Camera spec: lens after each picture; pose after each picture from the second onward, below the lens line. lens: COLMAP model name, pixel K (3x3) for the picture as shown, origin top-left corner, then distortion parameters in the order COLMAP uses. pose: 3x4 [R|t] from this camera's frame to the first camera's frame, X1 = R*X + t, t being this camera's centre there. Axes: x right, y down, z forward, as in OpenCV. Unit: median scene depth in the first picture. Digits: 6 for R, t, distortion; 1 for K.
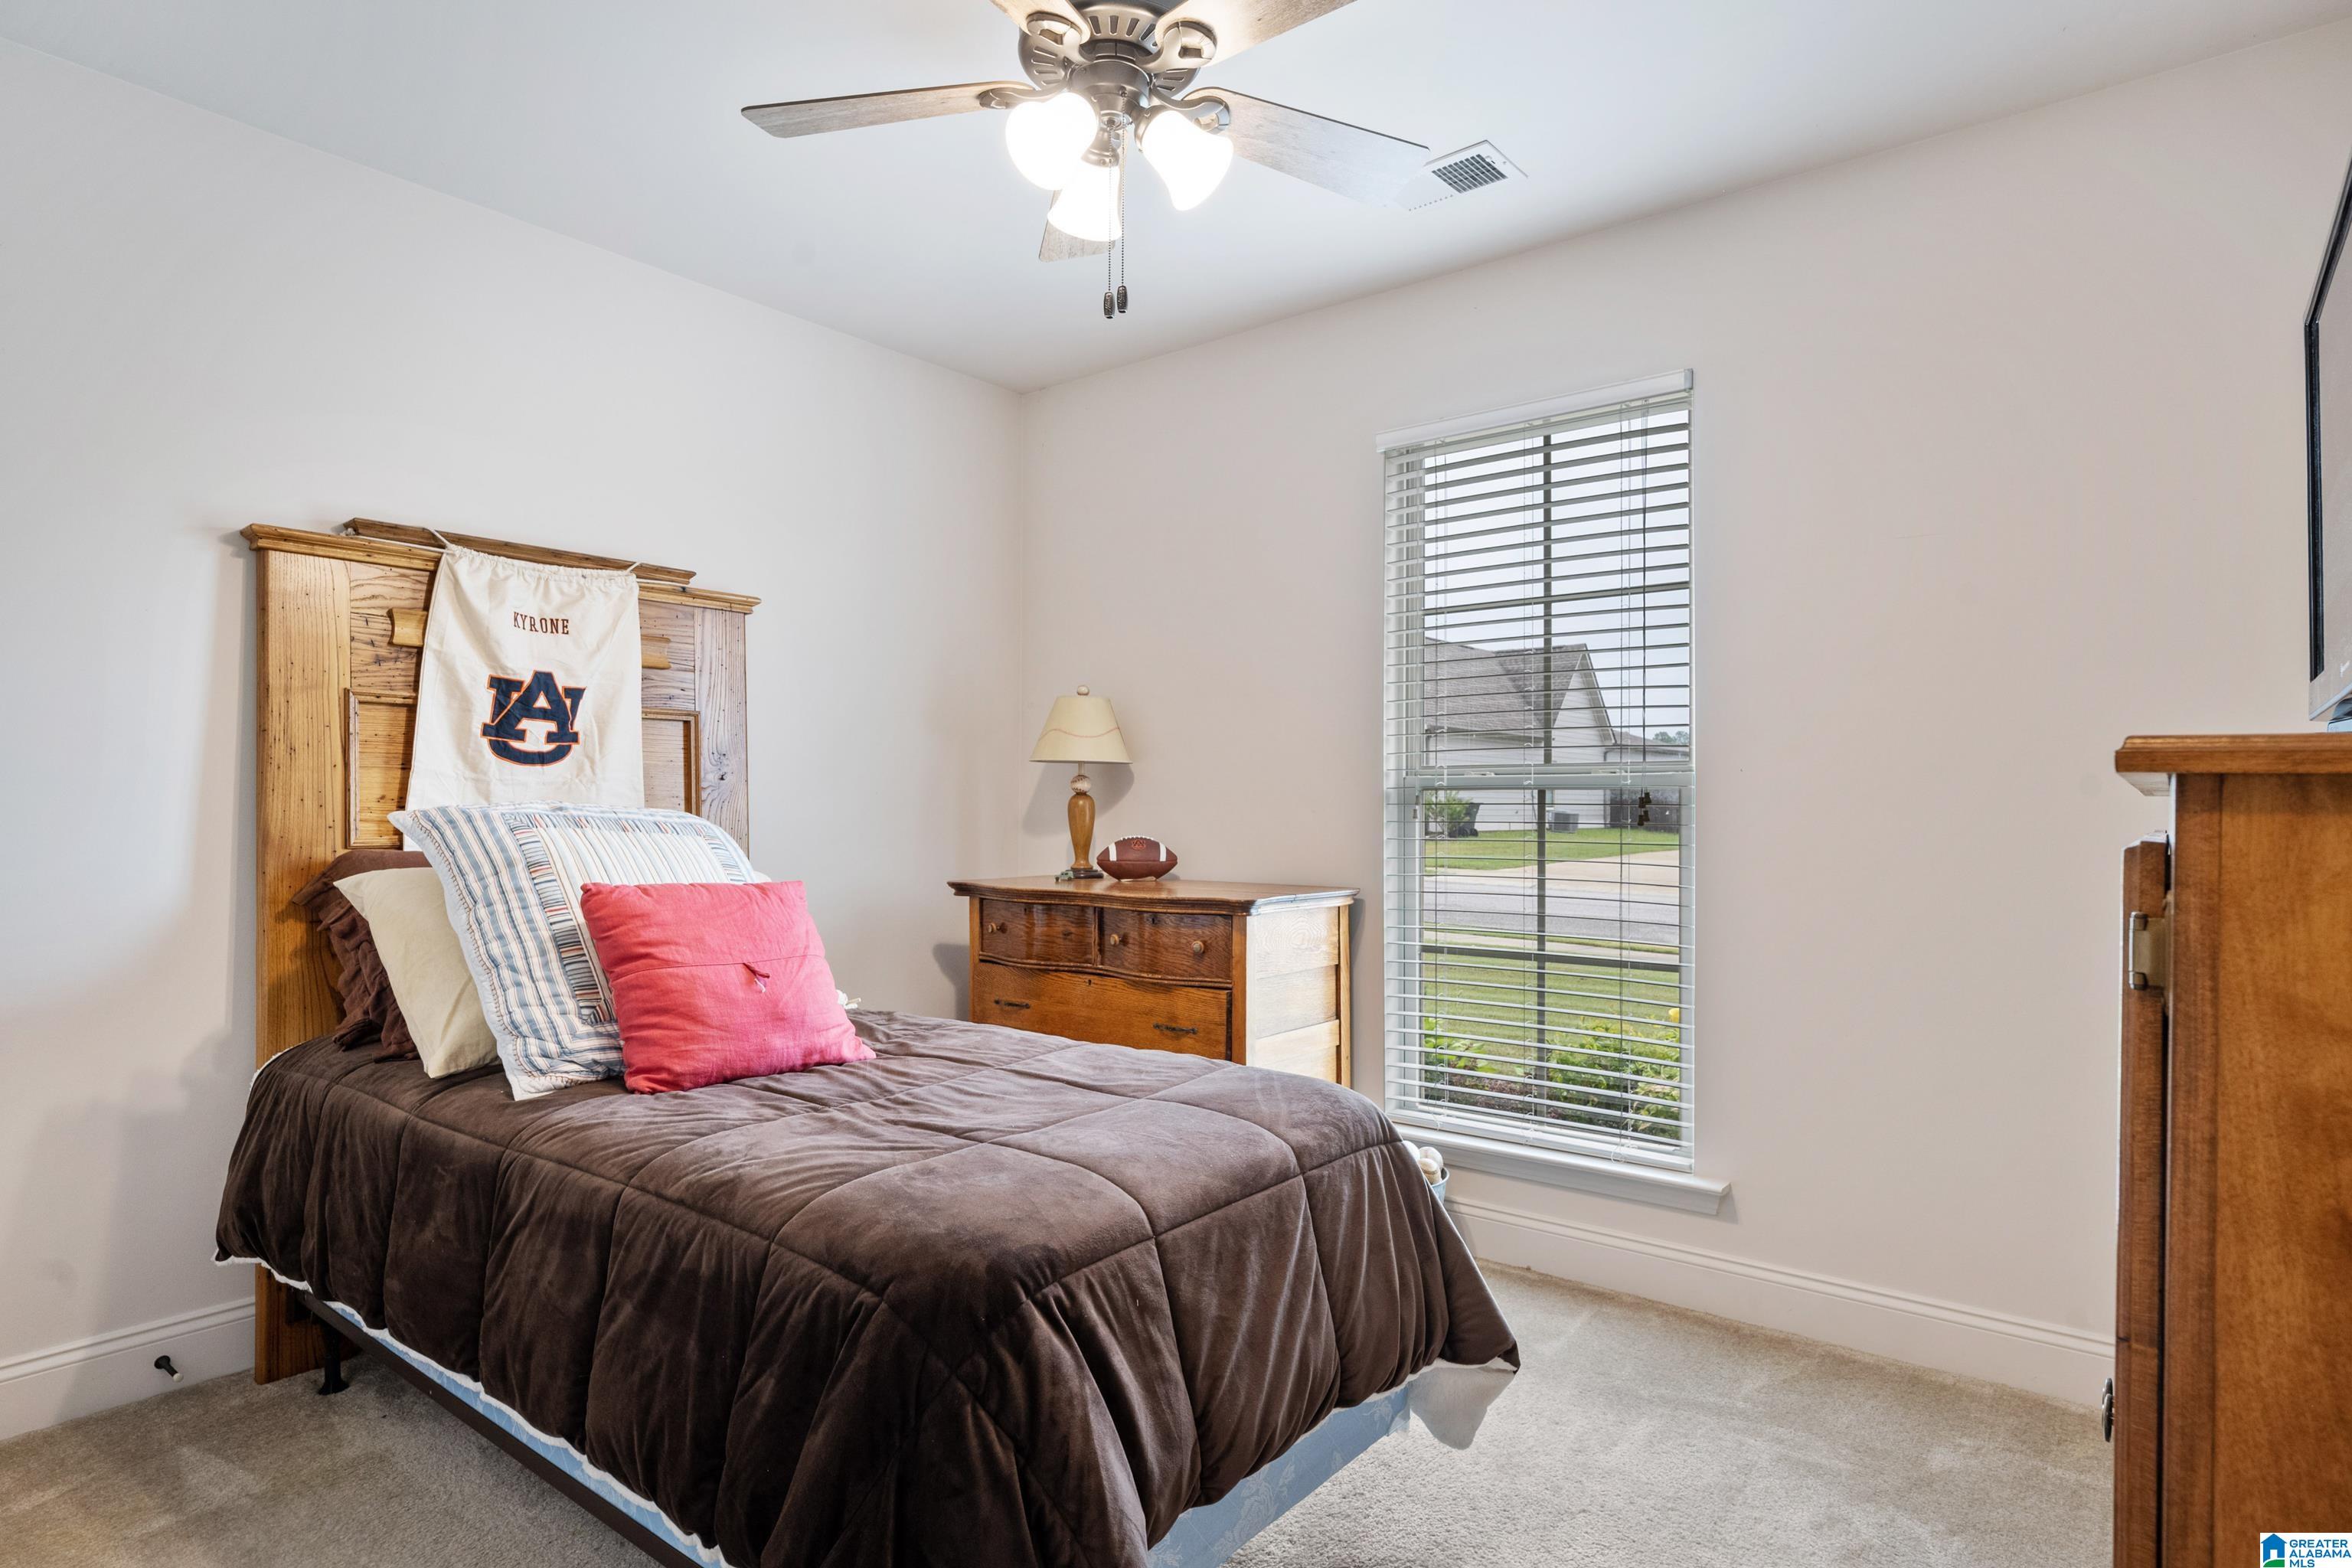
lens RADIAL K [[1279.7, 0, 1179.5], [0, 1279.7, 794.7], [0, 0, 1]] dist [-0.002187, -0.000241]
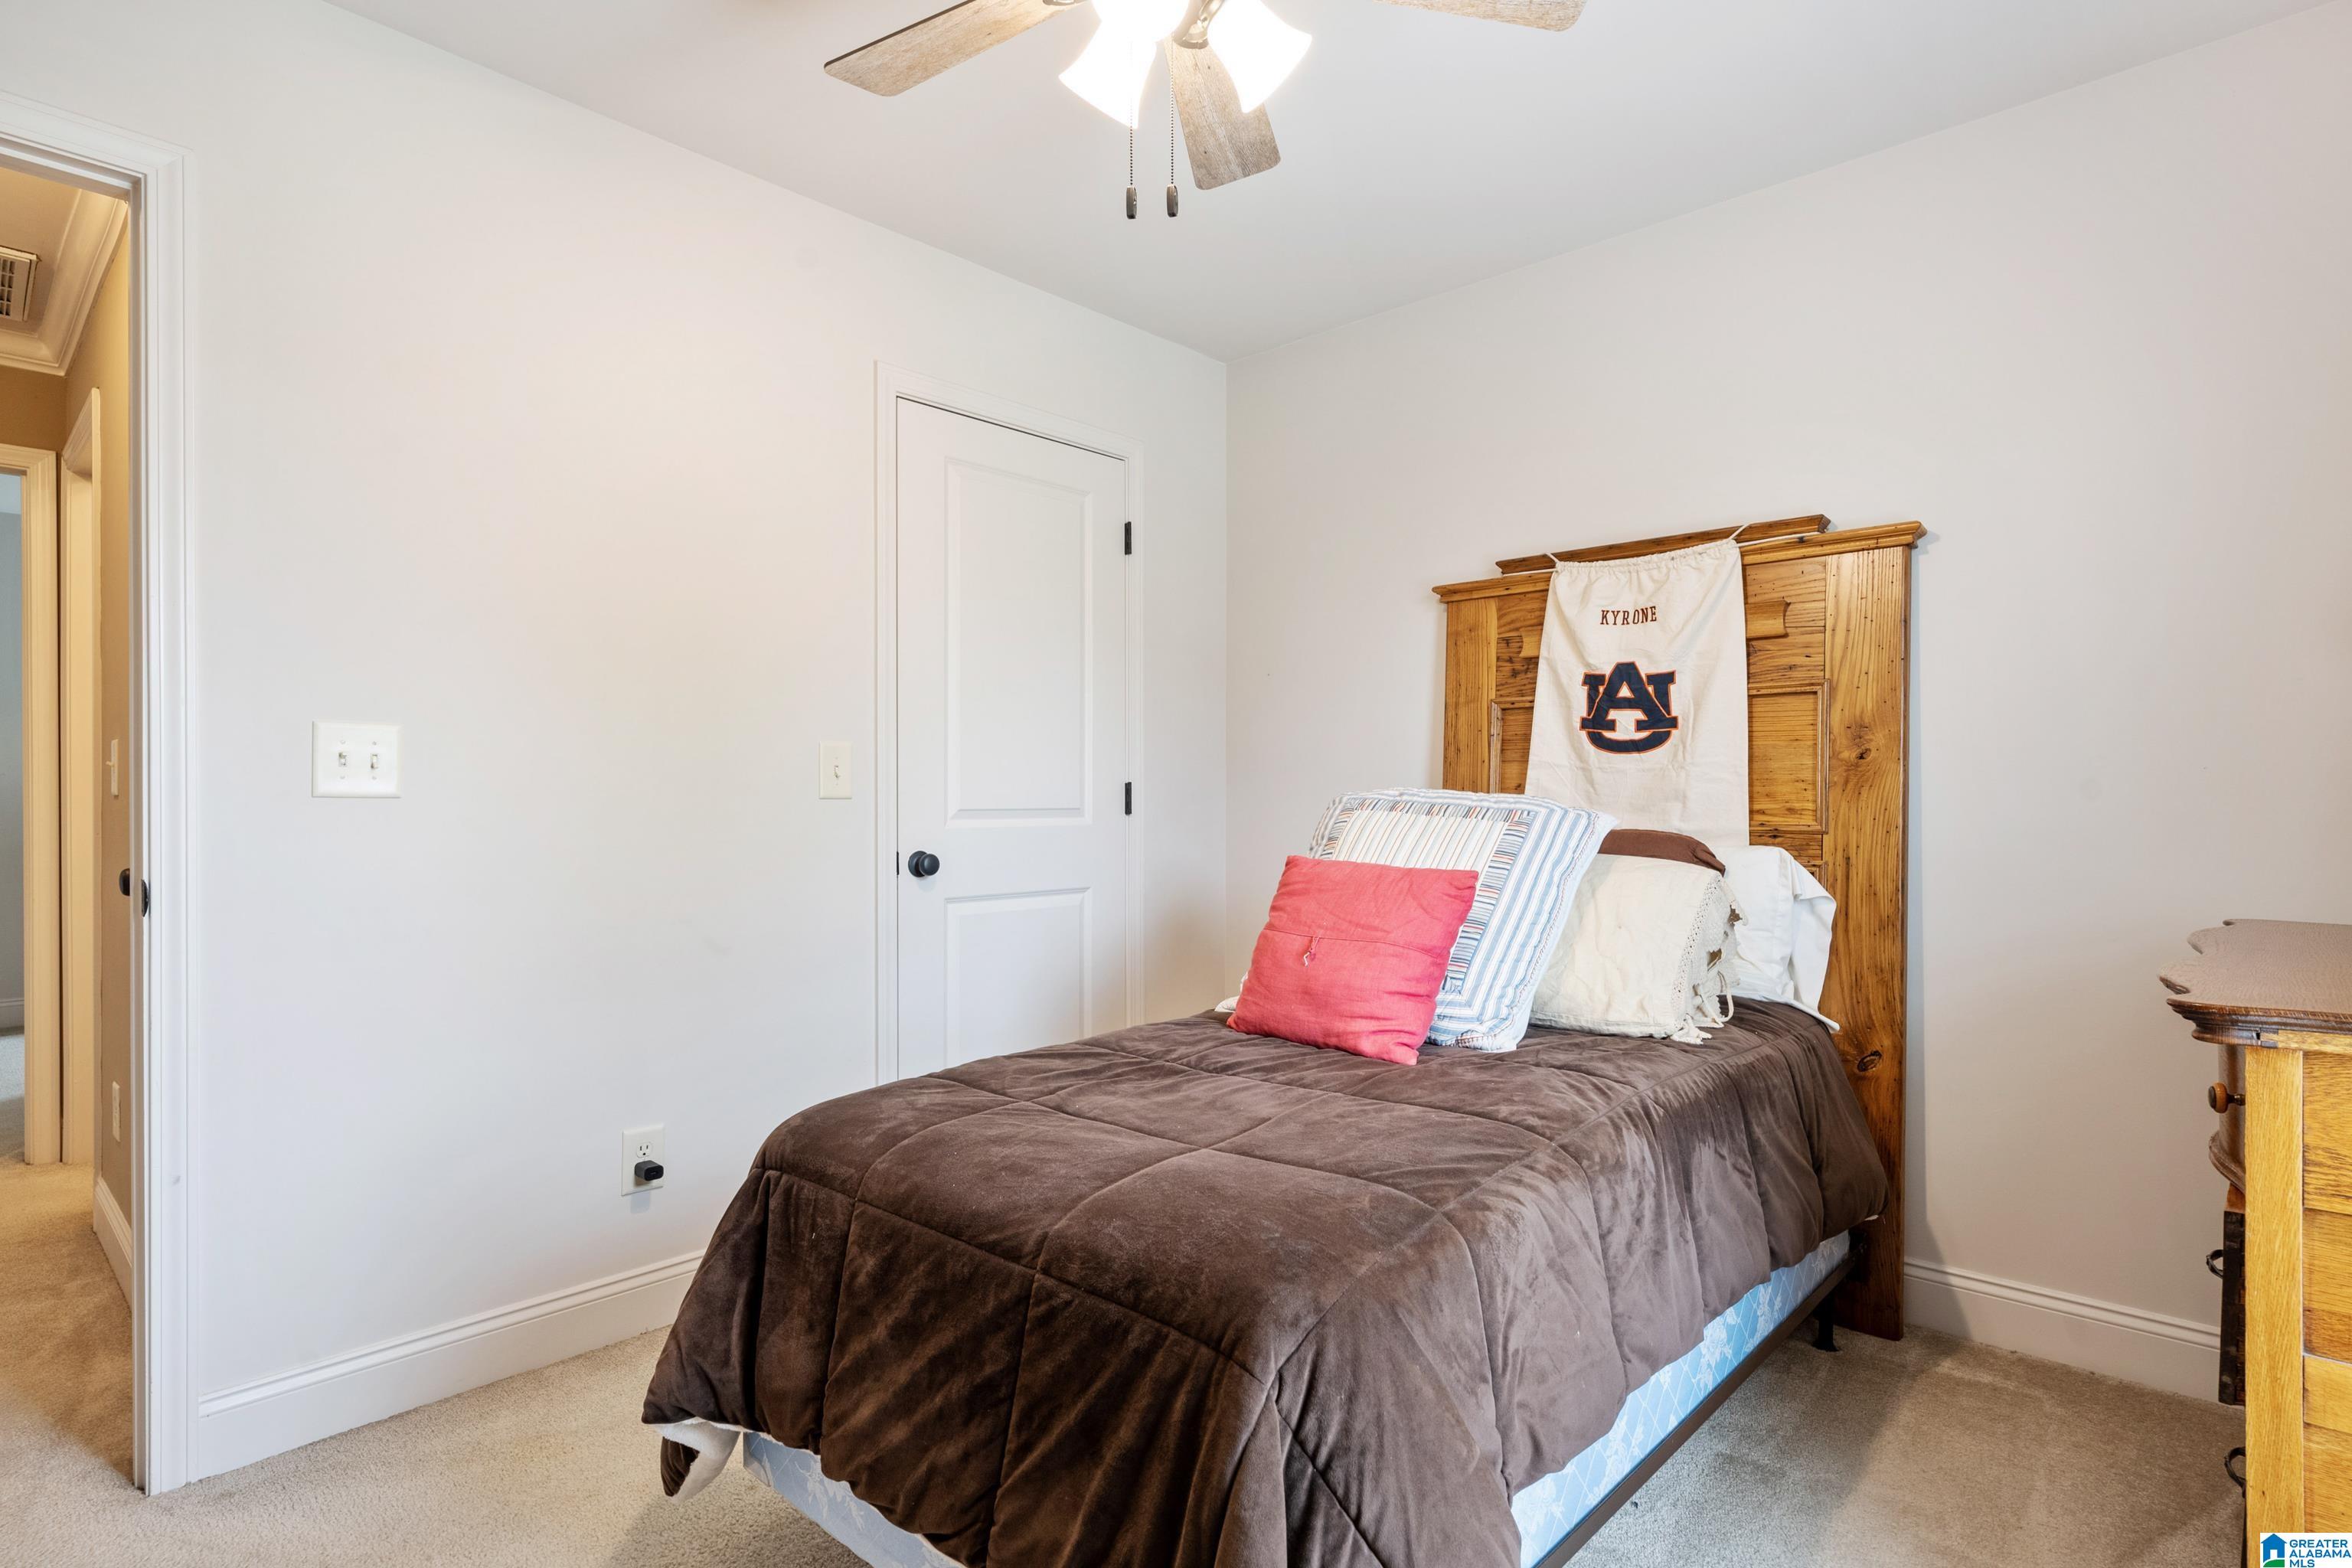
lens RADIAL K [[1203.5, 0, 1180.8], [0, 1203.5, 793.6], [0, 0, 1]] dist [-0.000250, 0.000064]
pose [[-0.077605, -0.003867, -0.996977, 0.504884], [0.009868, 0.999941, -0.004647, 0.010893], [0.996935, -0.010199, -0.077562, 0.720429]]
